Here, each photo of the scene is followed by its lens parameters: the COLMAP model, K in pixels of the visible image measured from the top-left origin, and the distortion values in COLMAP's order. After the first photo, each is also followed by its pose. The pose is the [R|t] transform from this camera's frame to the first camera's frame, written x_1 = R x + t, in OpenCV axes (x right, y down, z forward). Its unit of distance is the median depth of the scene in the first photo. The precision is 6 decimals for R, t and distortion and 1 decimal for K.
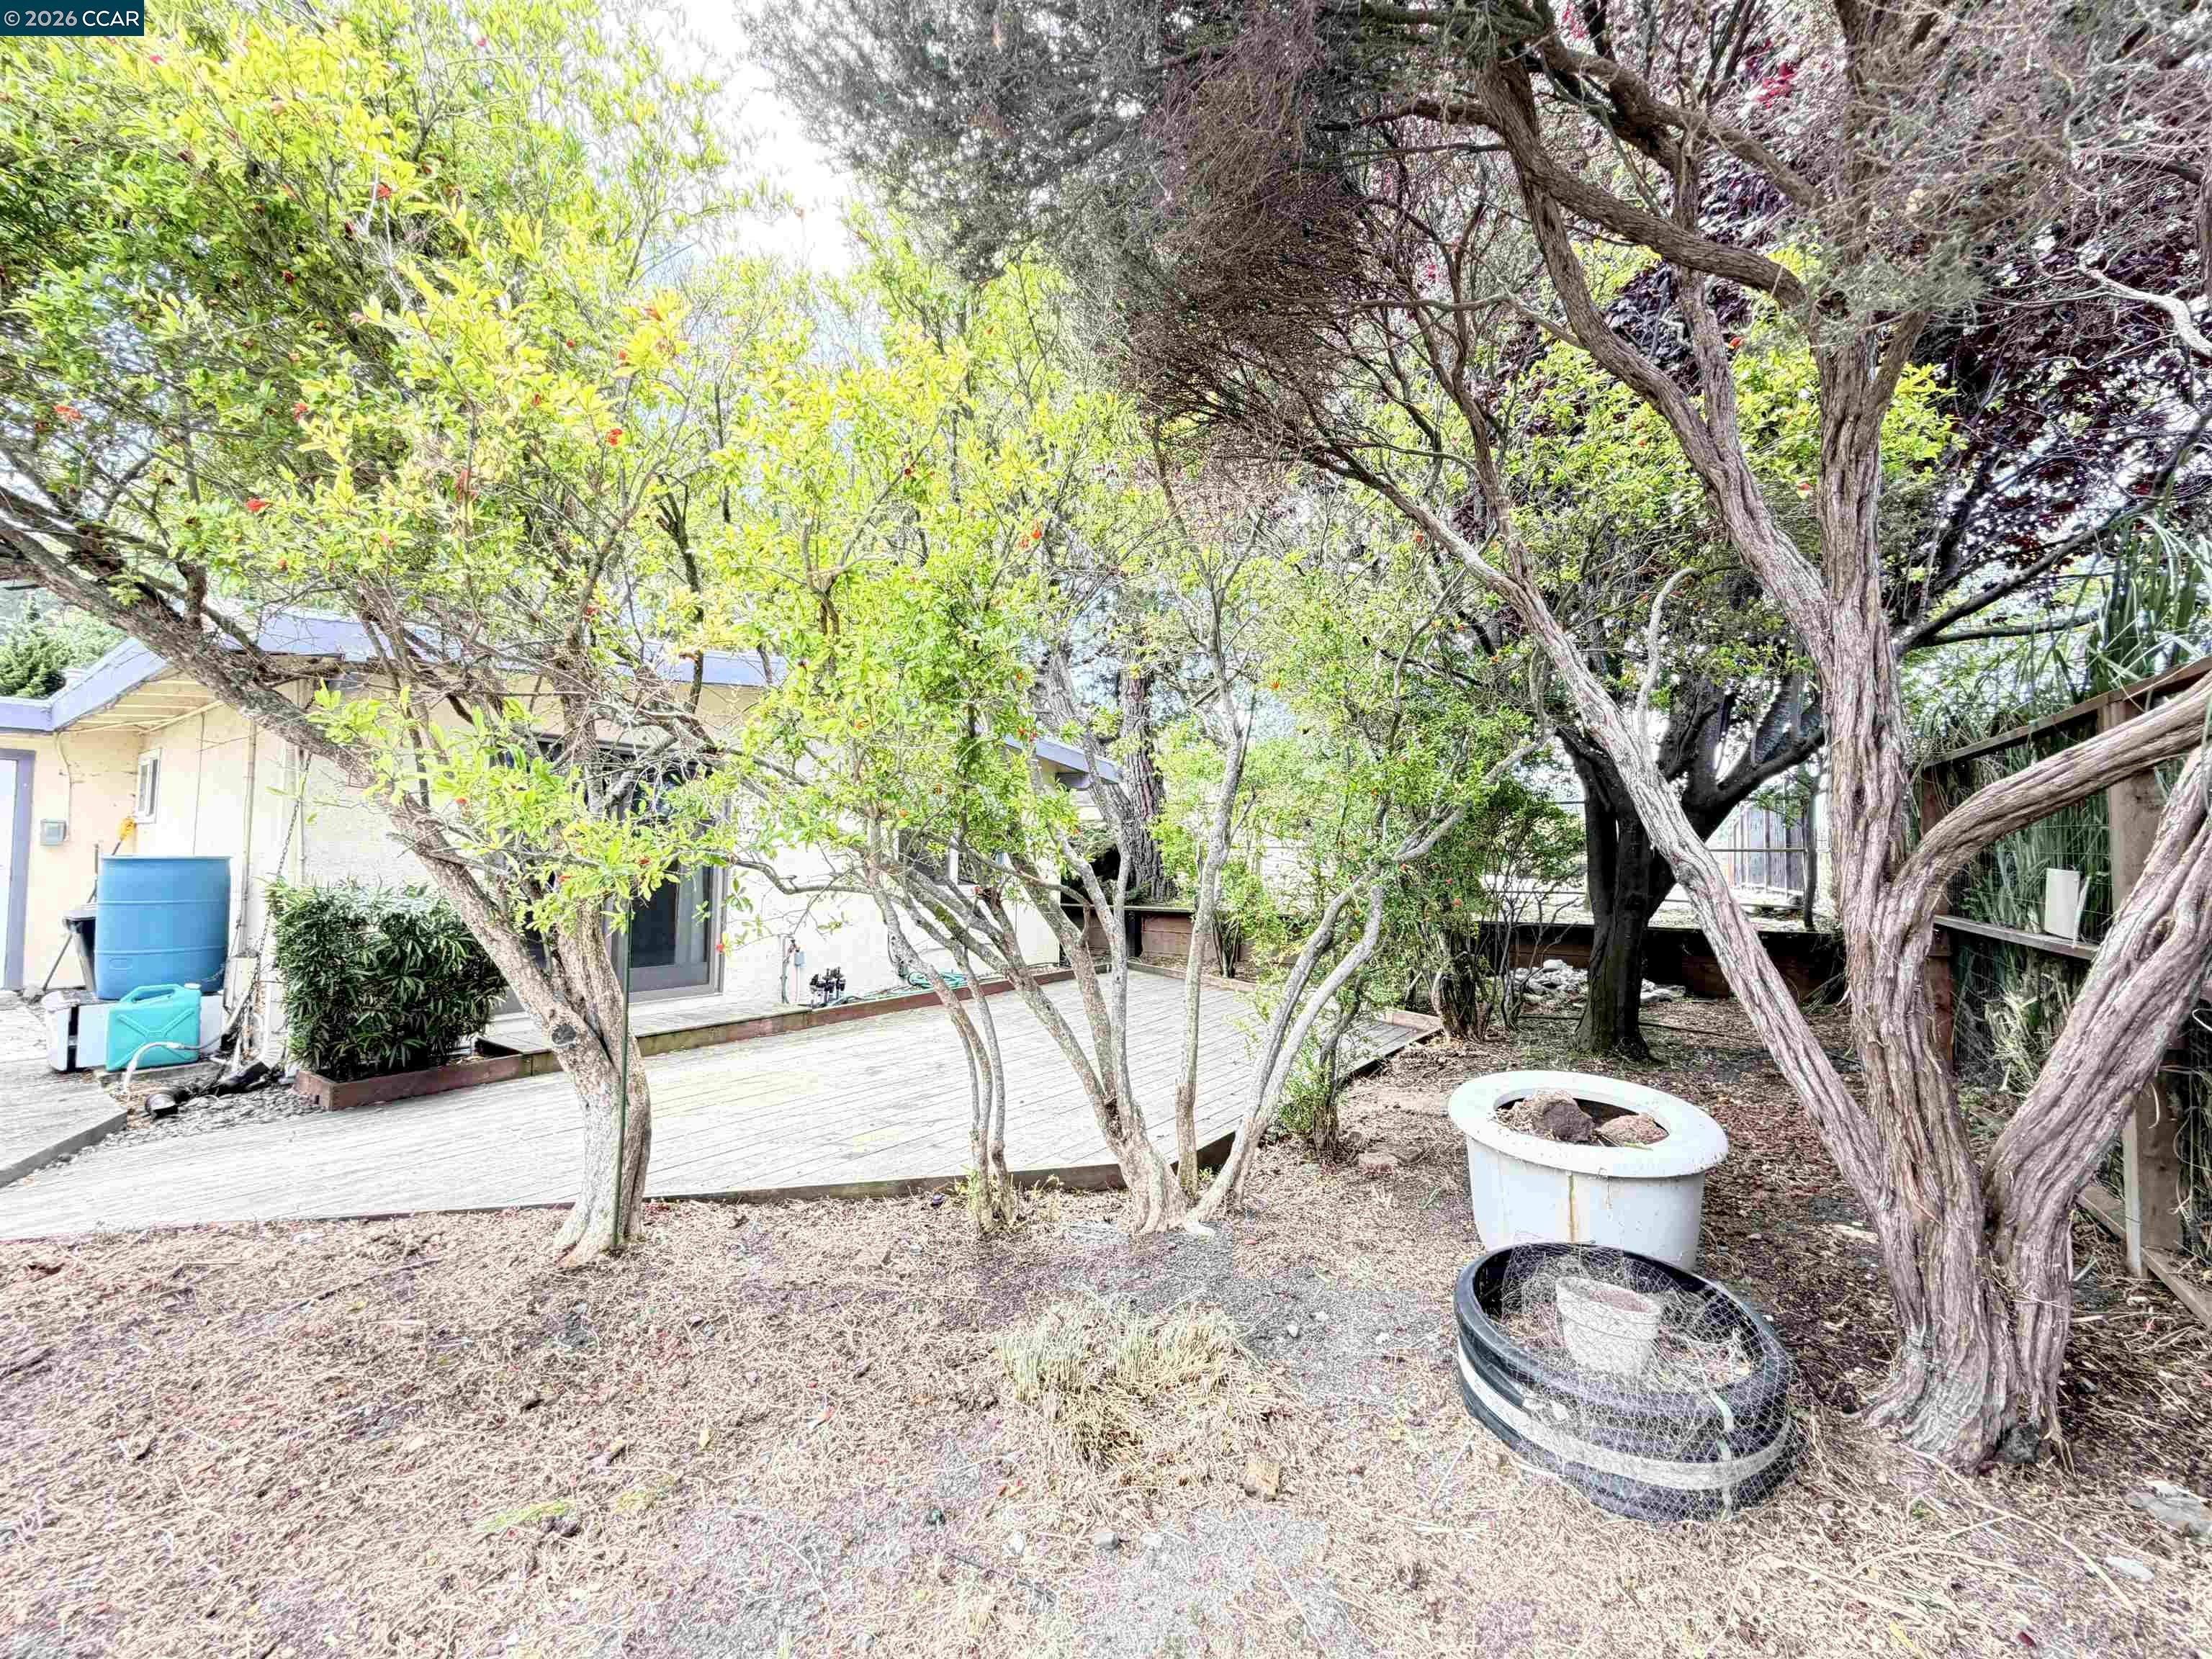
lens RADIAL K [[891.8, 0, 1103.4], [0, 891.8, 821.4], [0, 0, 1]] dist [0.002271, 0.000240]
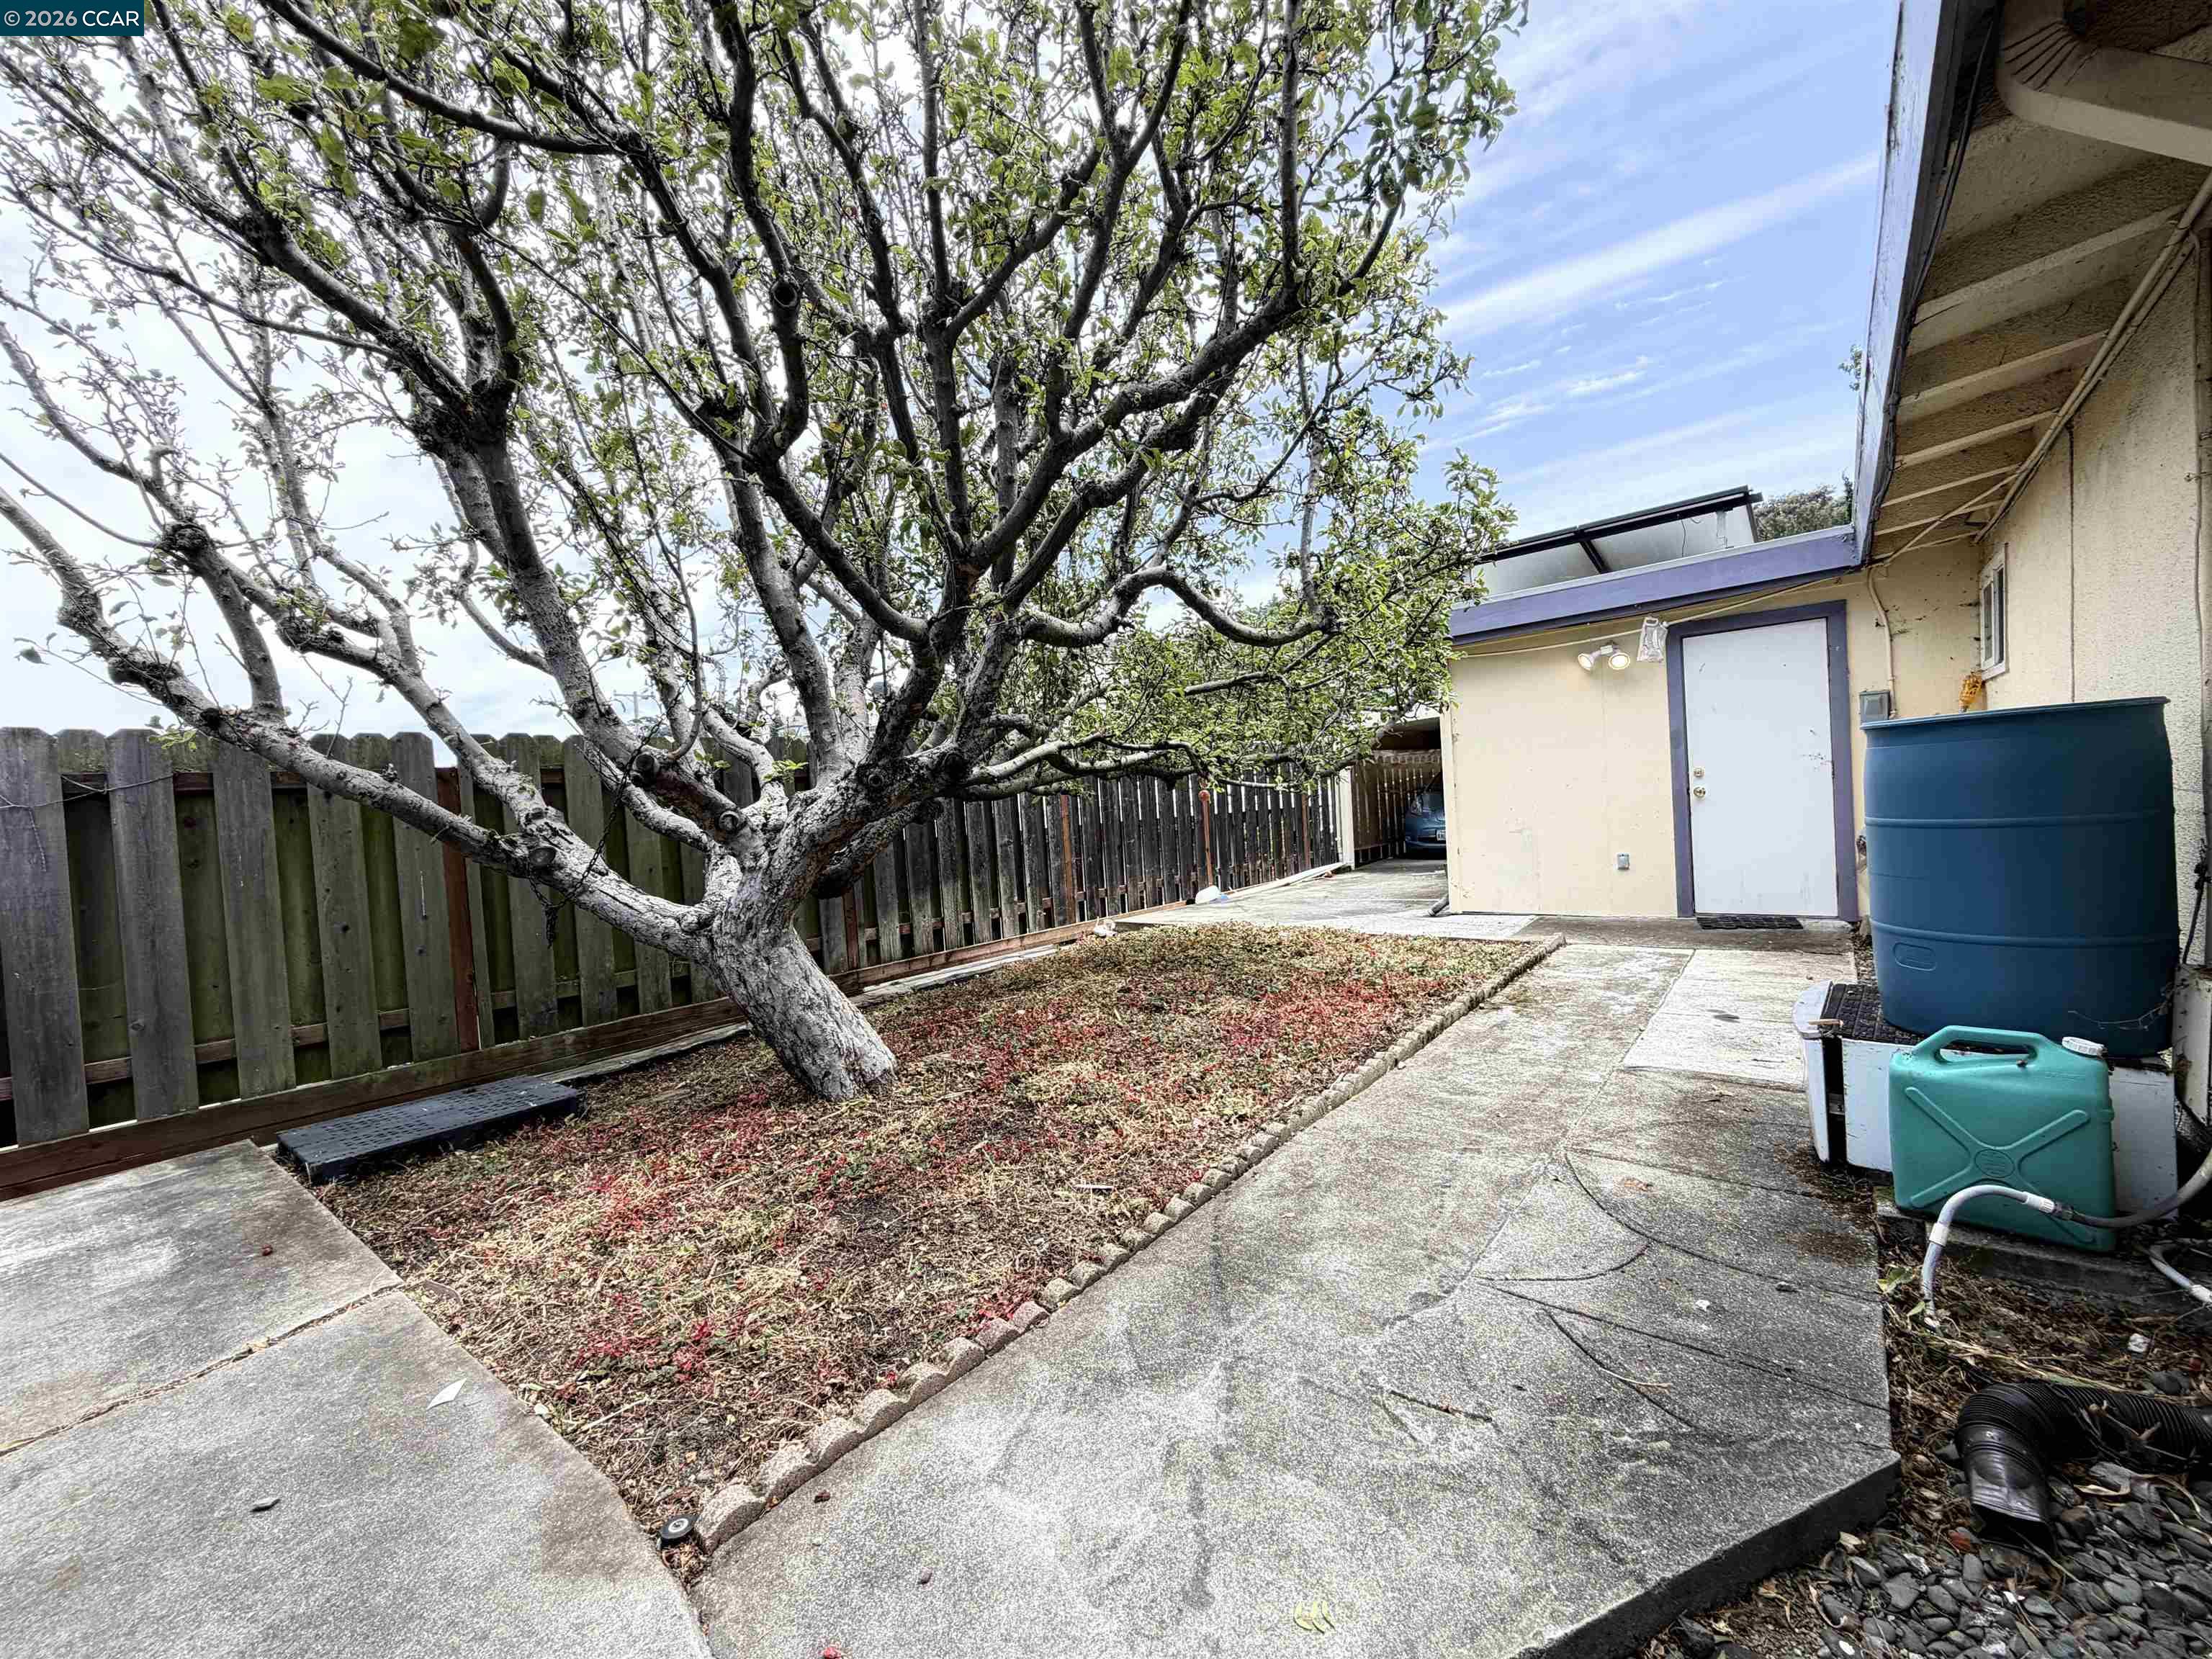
lens RADIAL K [[891.8, 0, 1103.4], [0, 891.8, 821.4], [0, 0, 1]] dist [0.002271, 0.000240]
pose [[-0.060867, 0.028175, -0.997748, -0.592123], [0.098246, 0.994917, 0.022101, 0.036612], [0.993299, -0.096679, -0.063326, 0.595757]]
